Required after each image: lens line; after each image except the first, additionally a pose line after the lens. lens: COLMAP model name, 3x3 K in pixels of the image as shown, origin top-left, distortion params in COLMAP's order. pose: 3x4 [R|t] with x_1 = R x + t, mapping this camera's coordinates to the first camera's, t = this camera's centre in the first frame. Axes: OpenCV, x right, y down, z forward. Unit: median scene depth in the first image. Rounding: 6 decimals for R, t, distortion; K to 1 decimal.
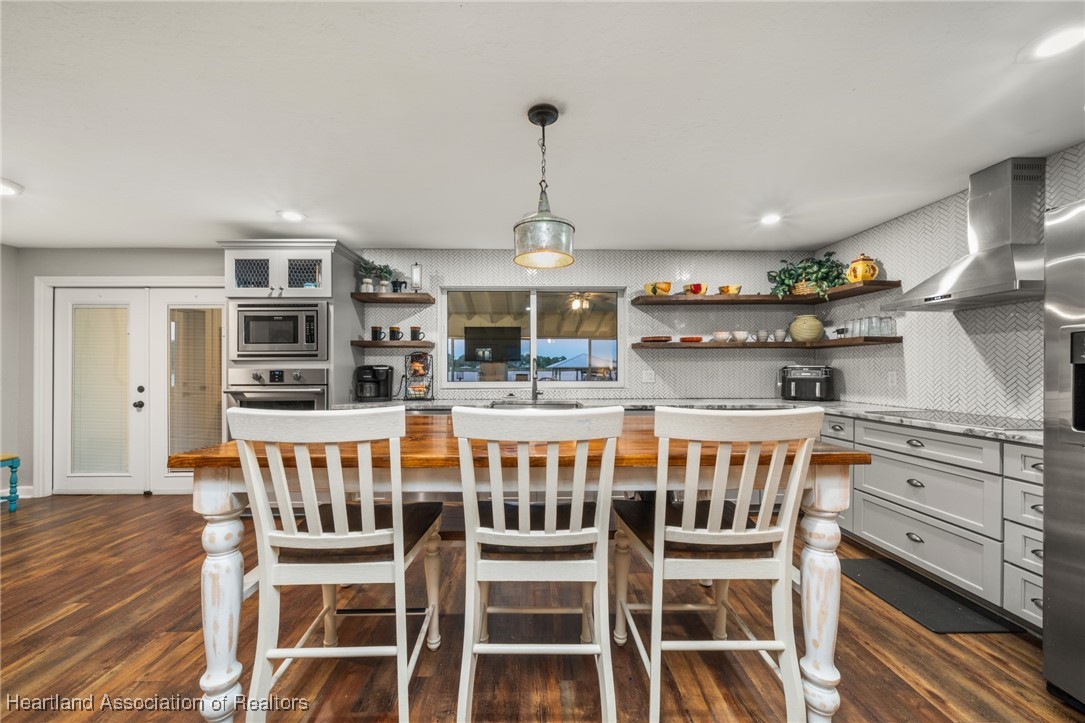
lens RADIAL K [[405.4, 0, 534.2], [0, 405.4, 354.8], [0, 0, 1]] dist [-0.011299, -0.000251]
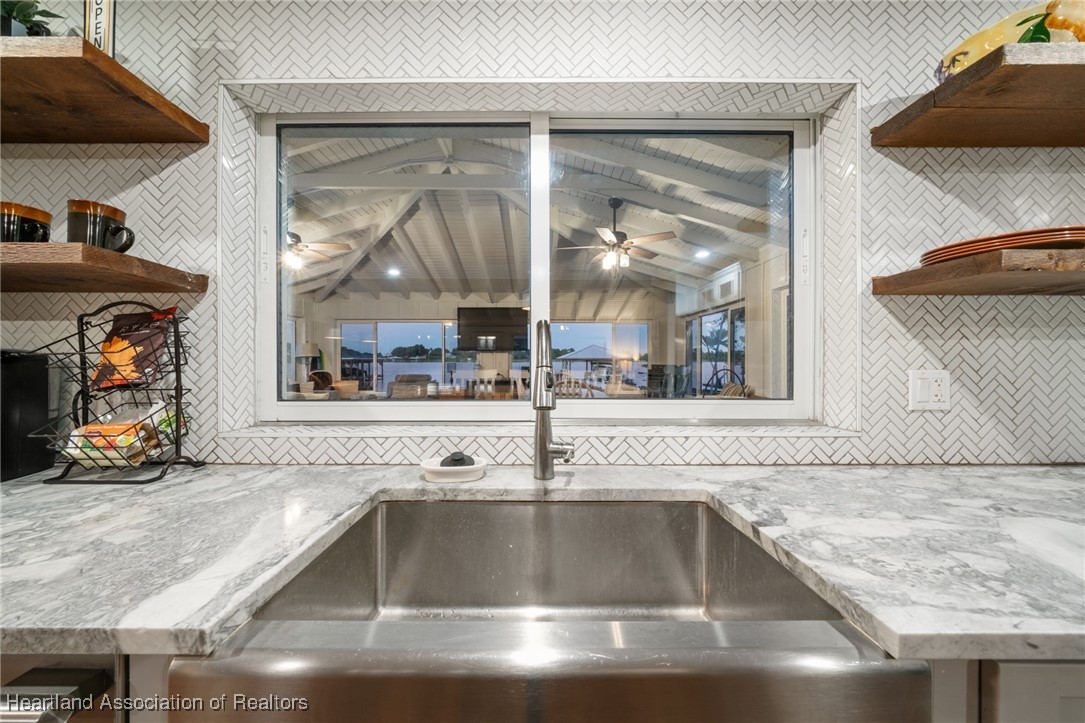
lens RADIAL K [[371.6, 0, 535.9], [0, 371.6, 356.5], [0, 0, 1]] dist [-0.005896, -0.000162]
pose [[0.999692, 0.001836, -0.024739, 0.002959], [-0.001182, 0.999650, 0.026427, 0.023847], [0.024779, -0.026390, 0.999345, 0.763175]]
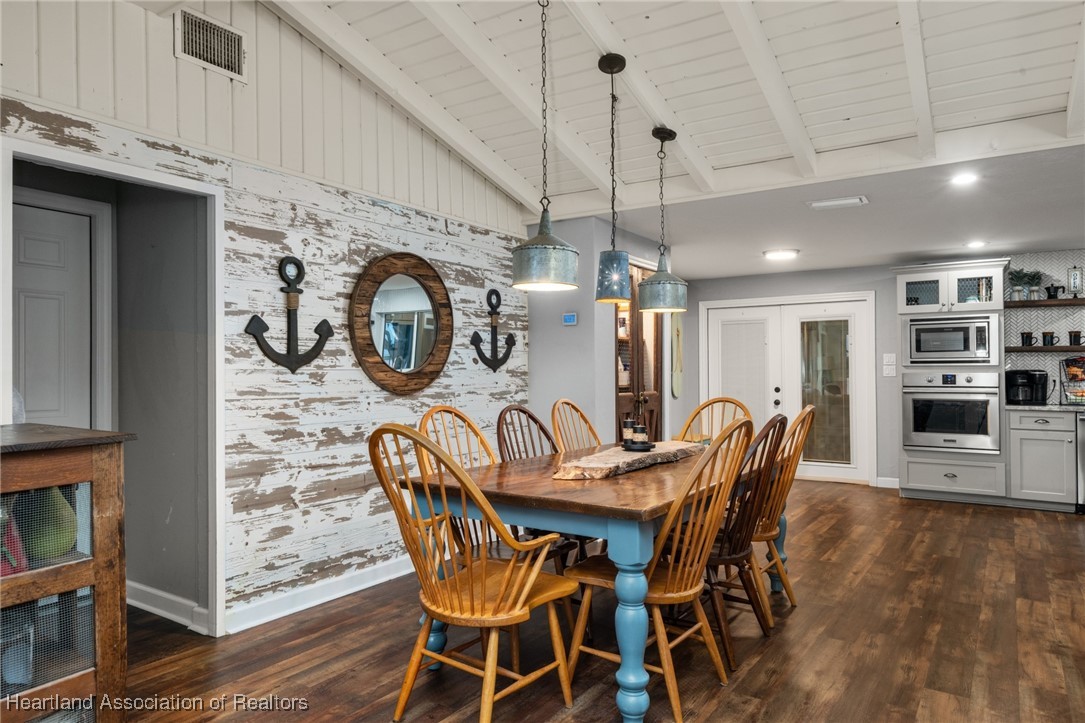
lens RADIAL K [[699.1, 0, 545.8], [0, 699.1, 363.2], [0, 0, 1]] dist [0.016920, 0.003525]
pose [[0.826638, -0.005094, -0.562711, -0.391671], [0.016030, 0.999766, 0.014498, -0.036487], [0.562505, -0.021004, 0.826527, -1.162756]]
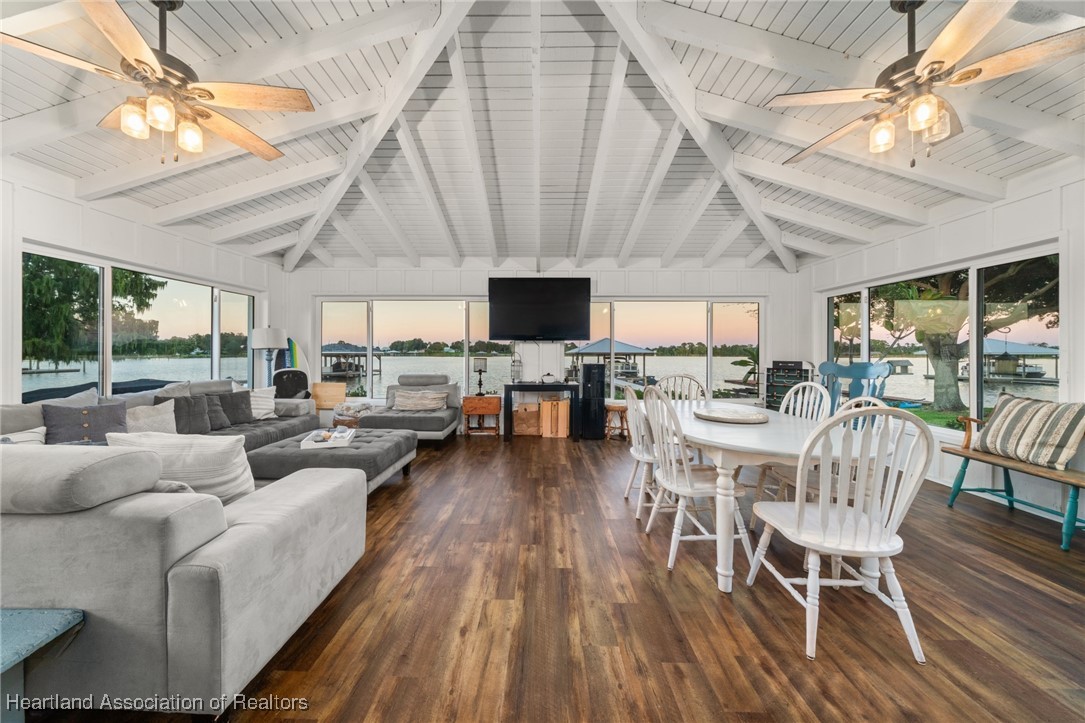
lens RADIAL K [[371.6, 0, 534.2], [0, 371.6, 351.3], [0, 0, 1]] dist [-0.005896, -0.000162]
pose [[0.999694, 0.003935, -0.024430, -0.271456], [-0.003264, 0.999618, 0.027443, 0.048427], [0.024528, -0.027354, 0.999325, 1.384225]]
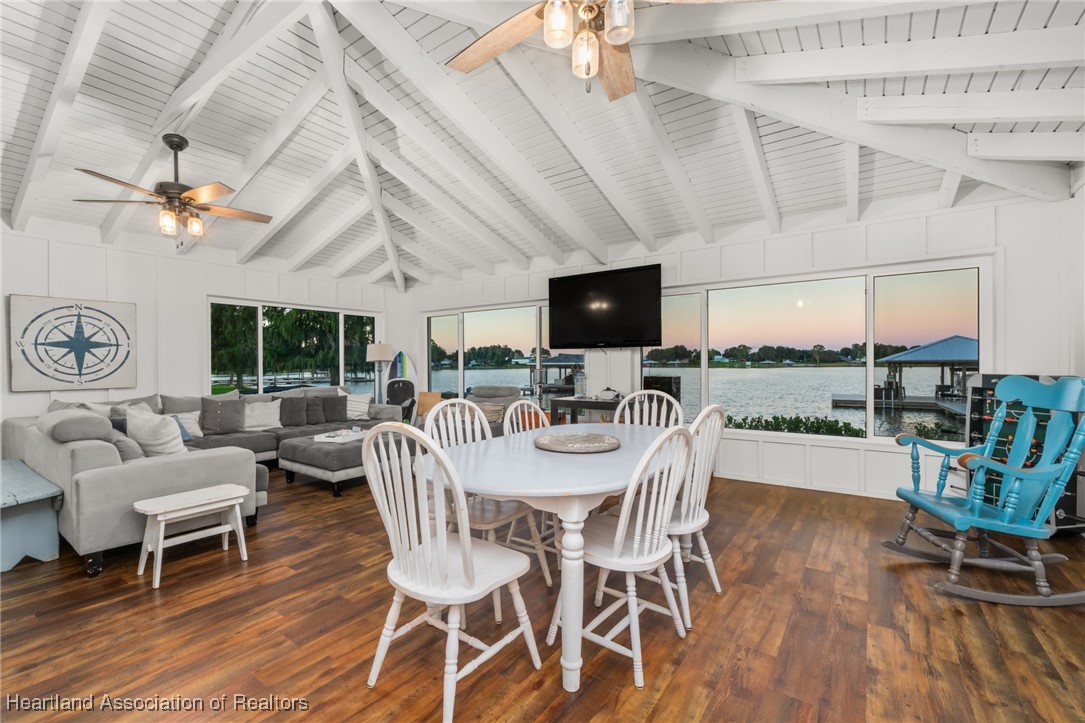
lens RADIAL K [[461.6, 0, 536.0], [0, 461.6, 366.1], [0, 0, 1]] dist [0.002056, 0.000350]
pose [[0.806614, 0.000546, -0.591079, 0.410043], [0.022698, 0.999233, 0.031899, 0.051910], [0.590643, -0.039146, 0.805983, 1.508817]]
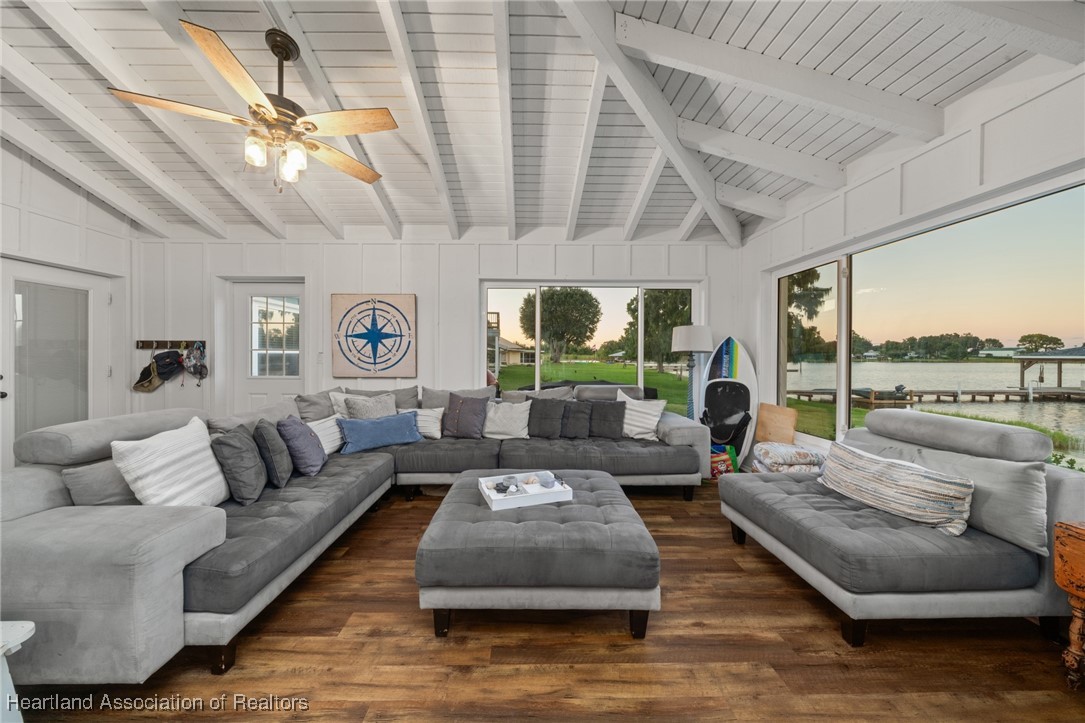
lens RADIAL K [[371.6, 0, 535.4], [0, 371.6, 360.9], [0, 0, 1]] dist [-0.005896, -0.000162]
pose [[0.008452, 0.019008, -0.999784, -0.206098], [0.027687, 0.999432, 0.019236, 0.070457], [0.999581, -0.027844, 0.007921, 2.221261]]
